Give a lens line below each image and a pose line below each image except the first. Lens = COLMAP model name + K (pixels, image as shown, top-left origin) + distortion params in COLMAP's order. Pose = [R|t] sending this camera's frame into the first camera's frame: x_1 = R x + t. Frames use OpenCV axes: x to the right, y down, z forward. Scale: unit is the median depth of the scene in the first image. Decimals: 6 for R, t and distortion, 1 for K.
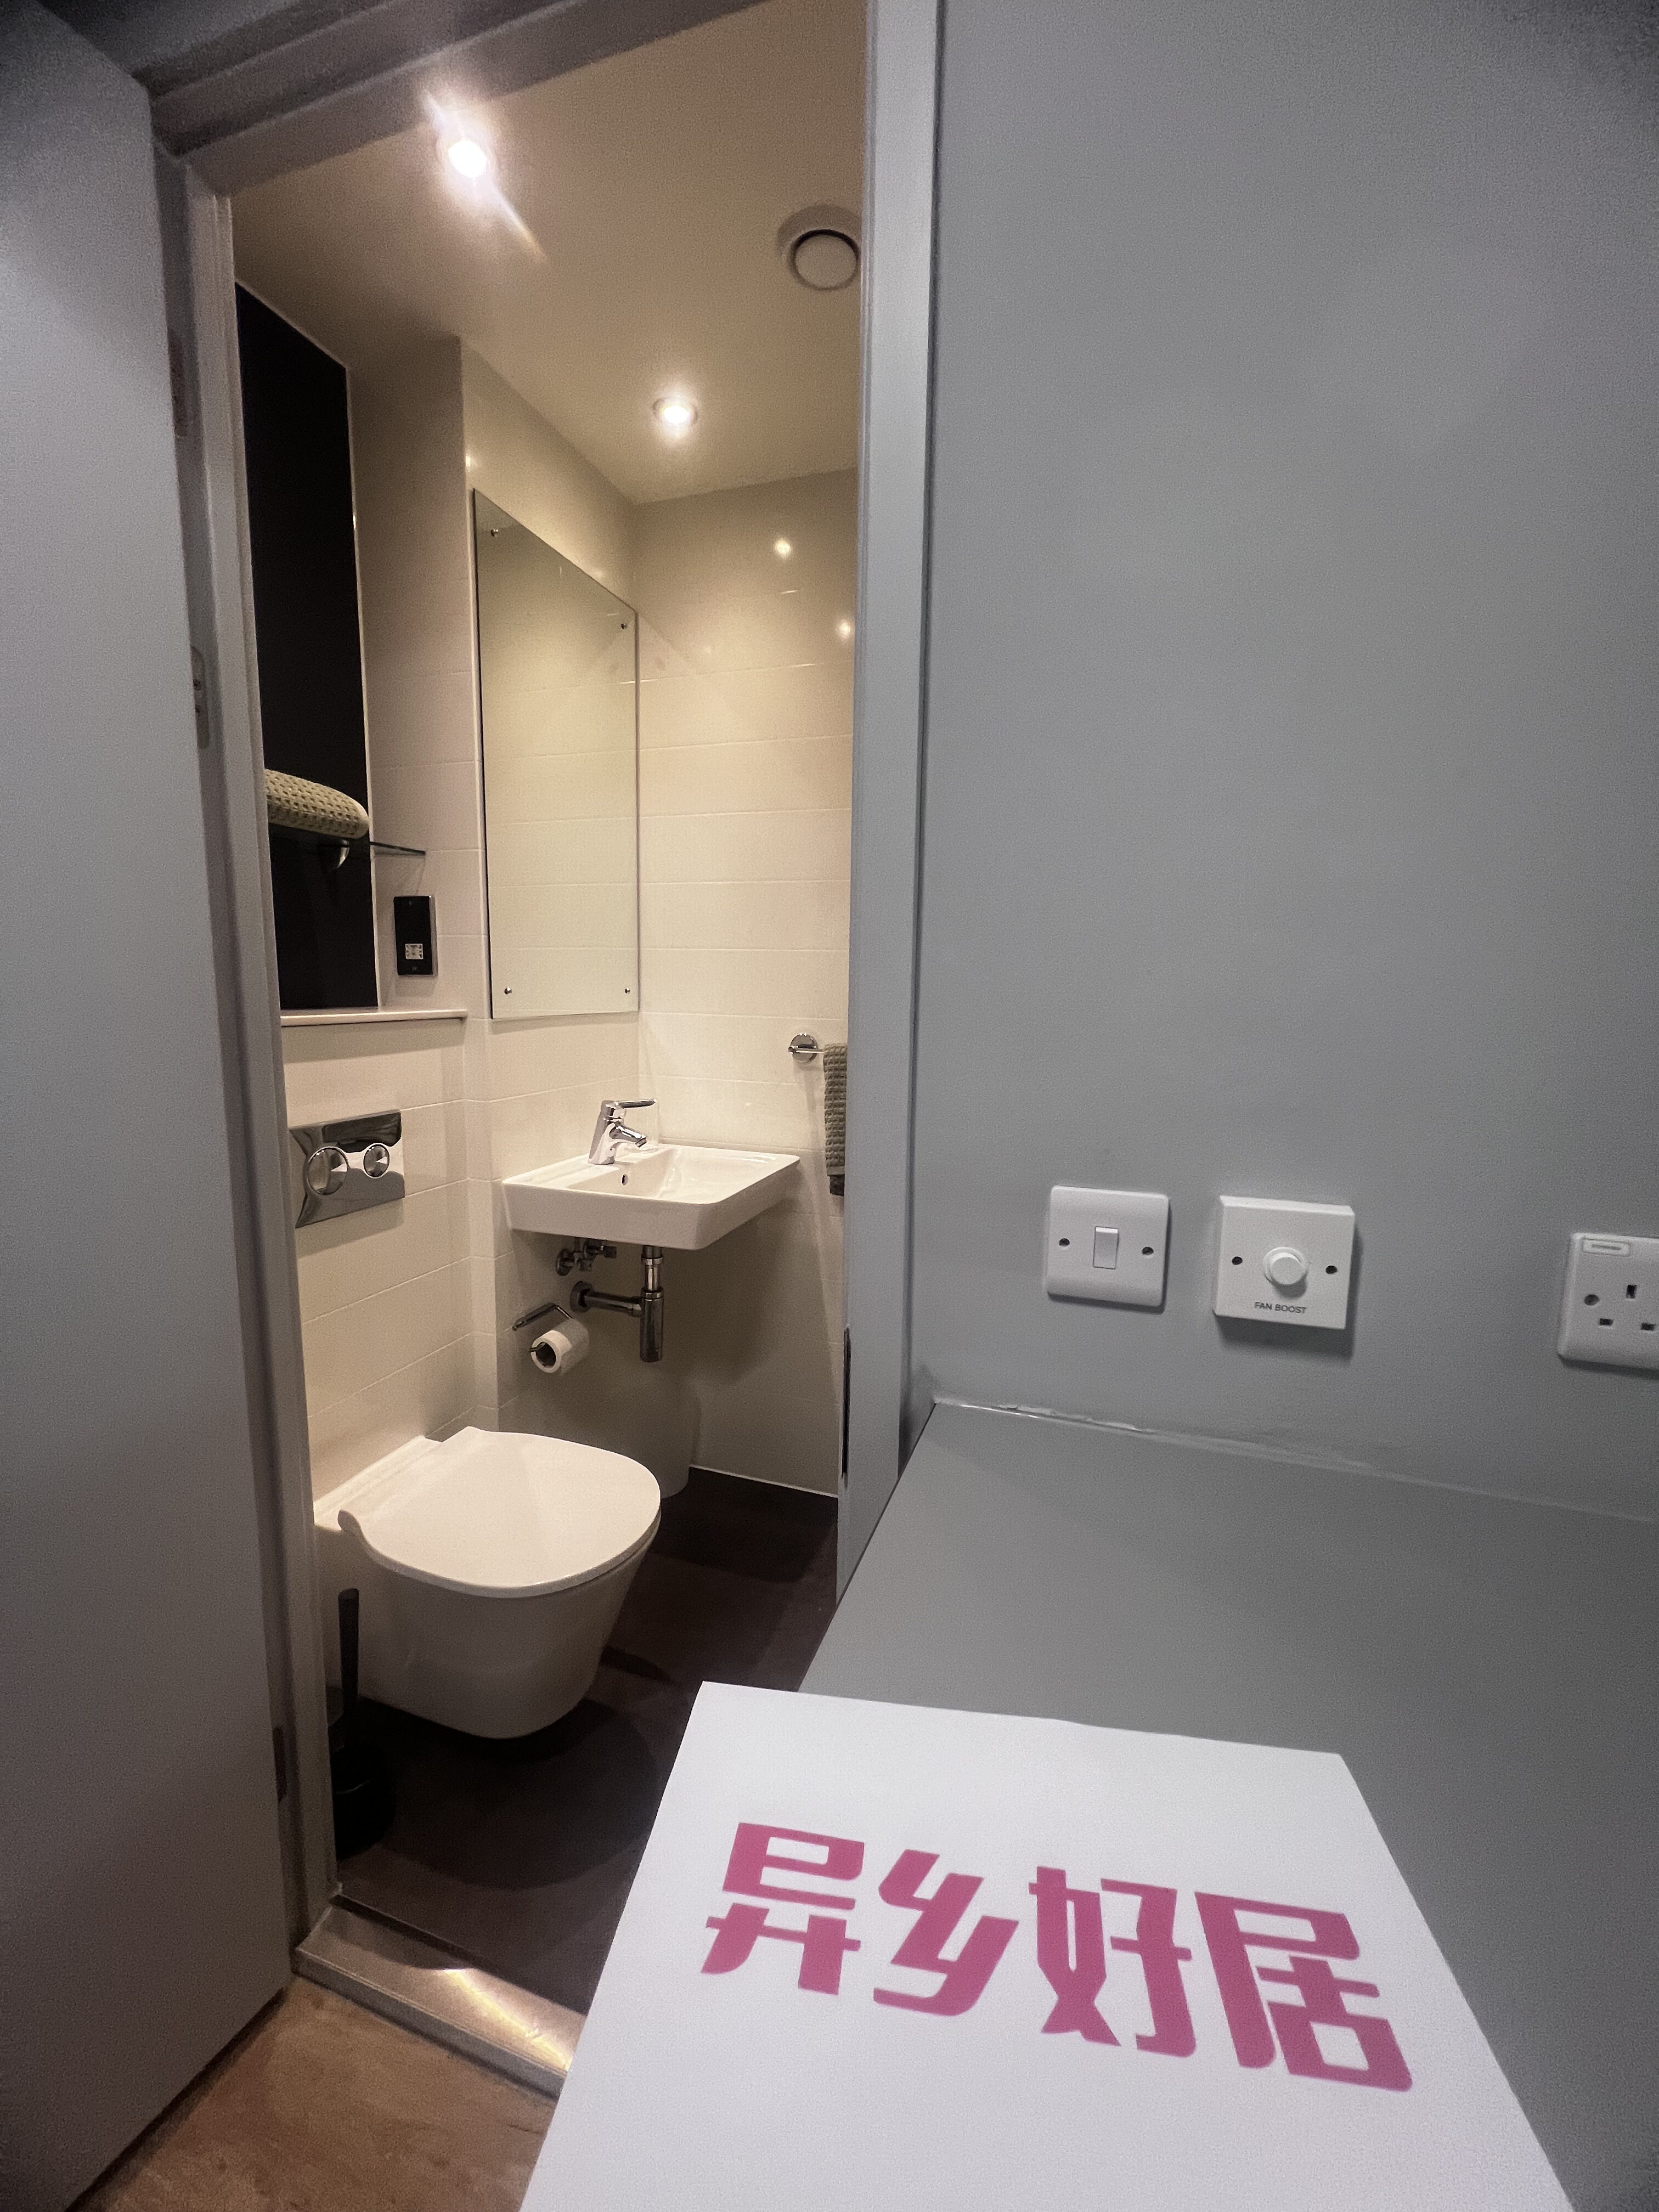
lens RADIAL K [[887.5, 0, 836.4], [0, 887.5, 1102.4], [0, 0, 1]] dist [-0.002336, -0.000261]
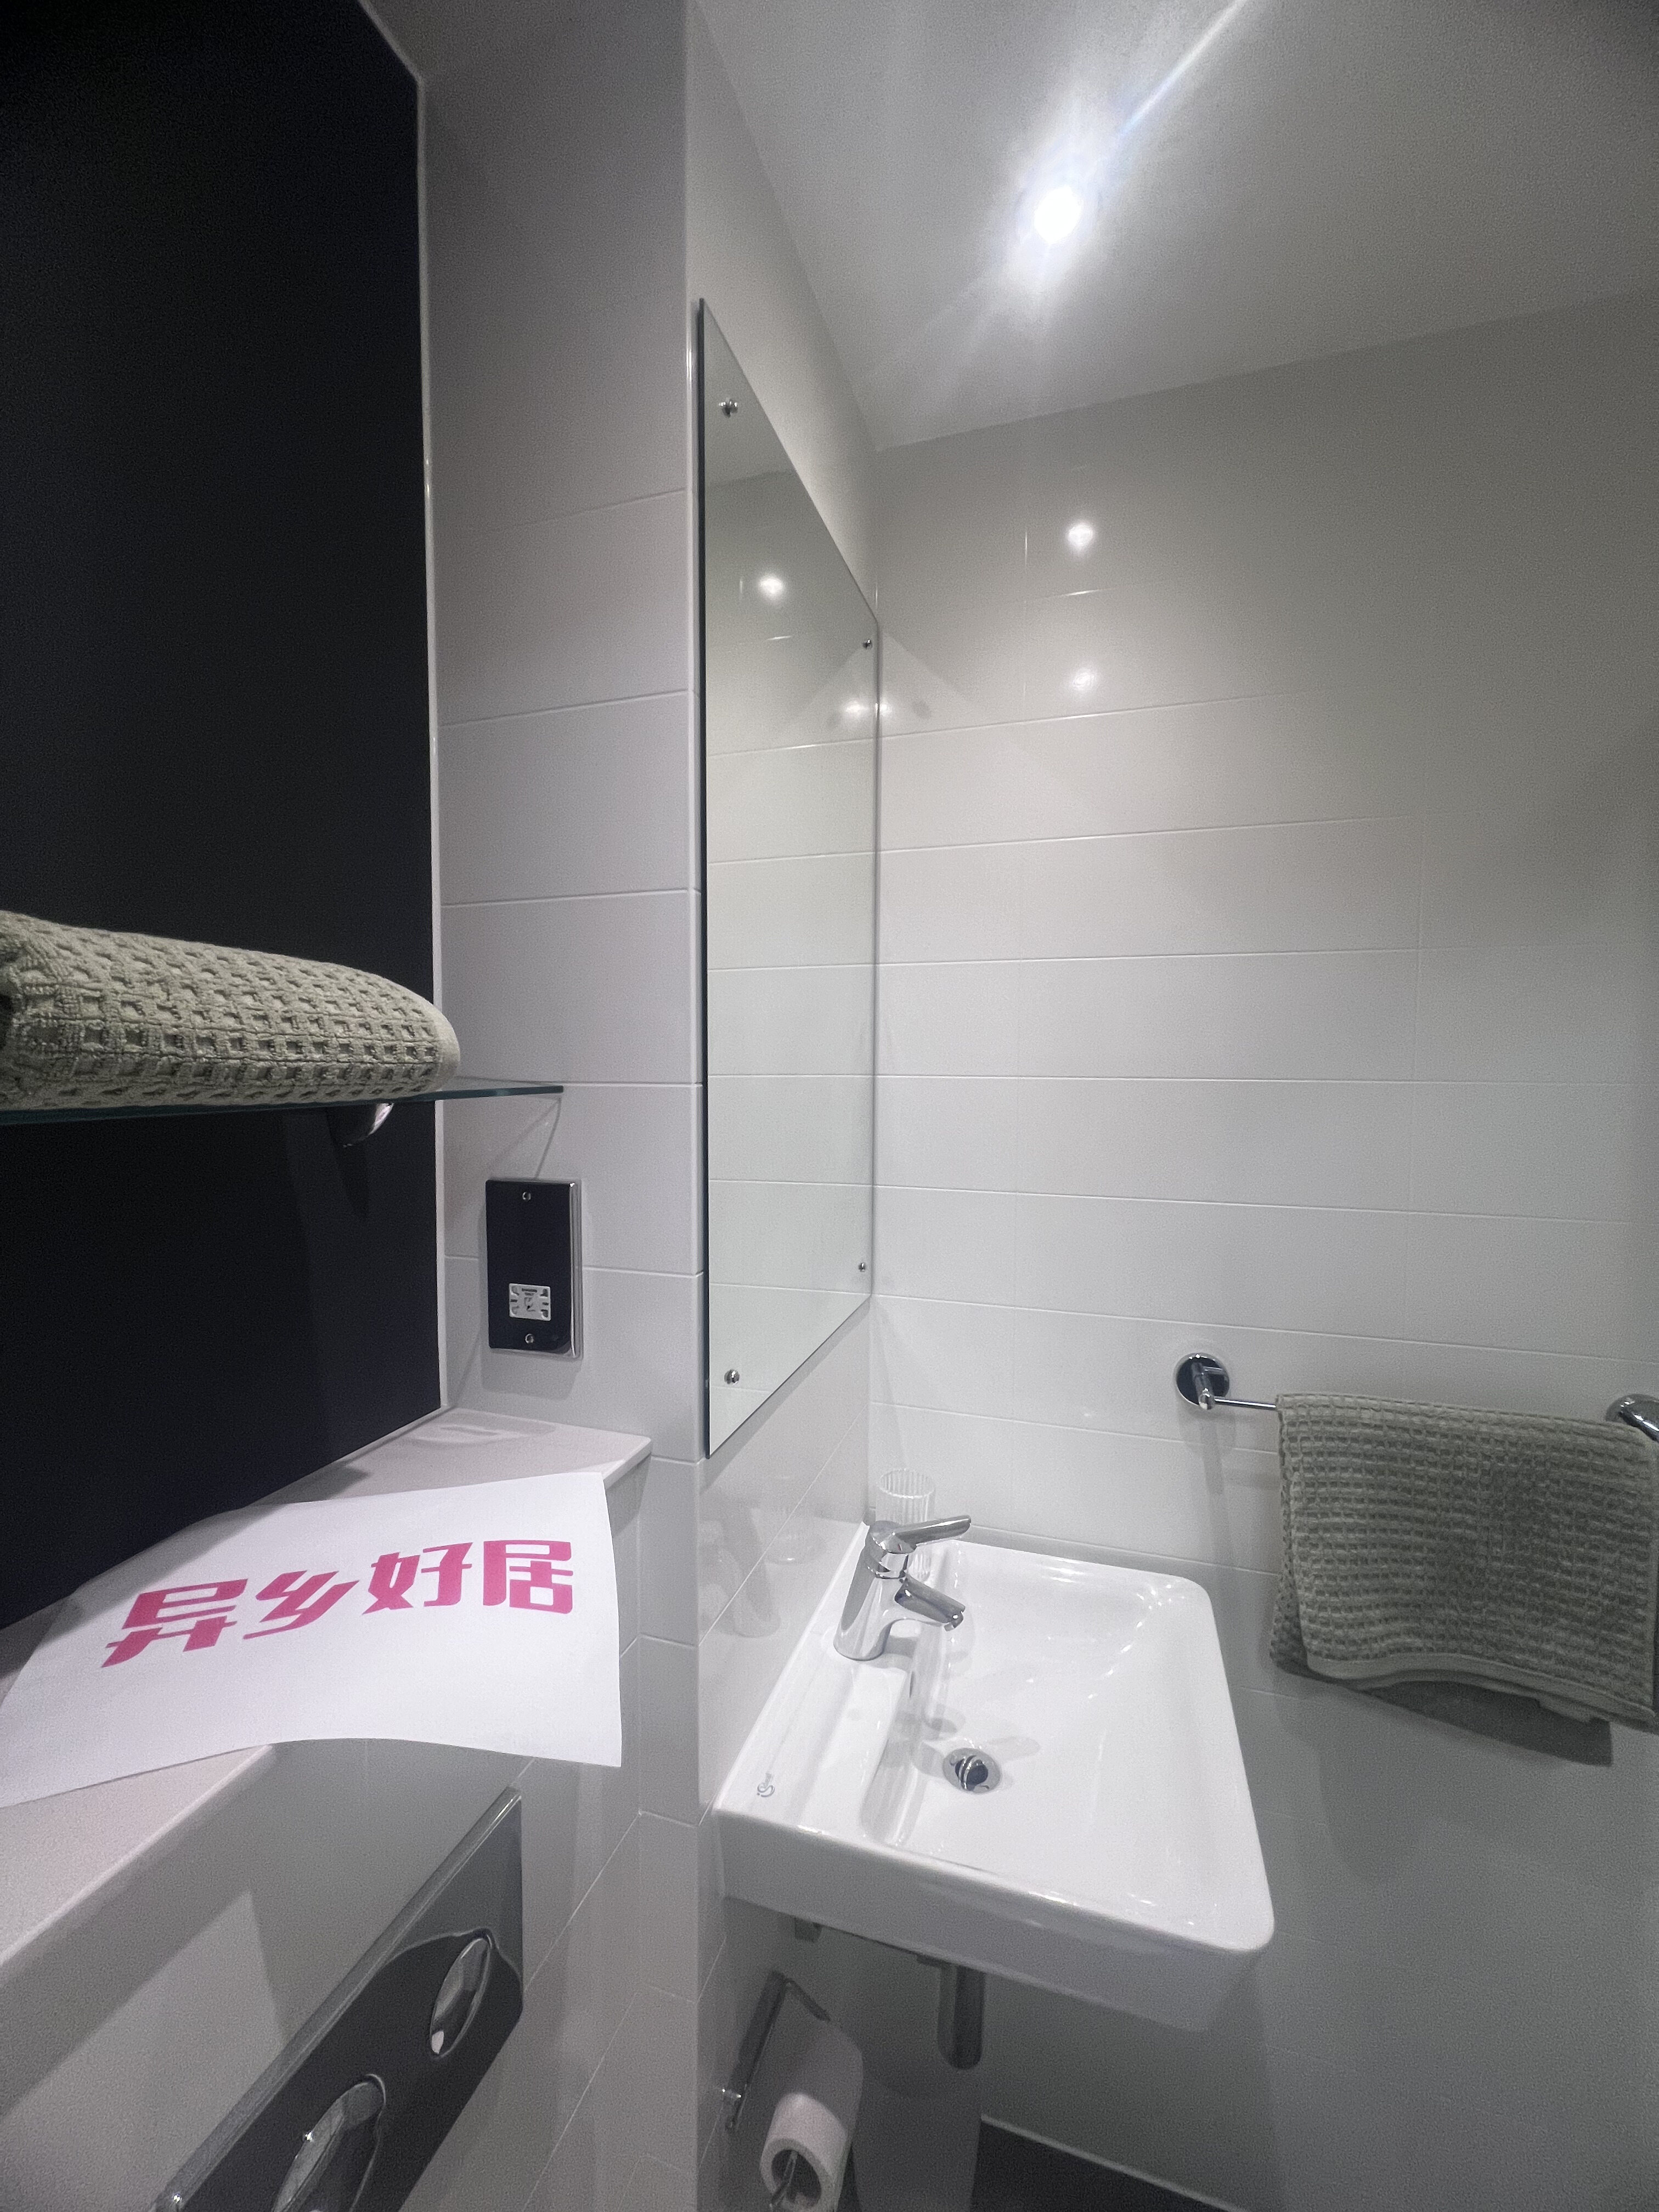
lens RADIAL K [[887.5, 0, 836.4], [0, 887.5, 1102.4], [0, 0, 1]] dist [-0.002336, -0.000261]
pose [[0.999876, -0.010142, 0.012013, -0.324891], [0.011080, 0.996667, -0.080815, -0.231830], [-0.011153, 0.080939, 0.996657, 0.542695]]
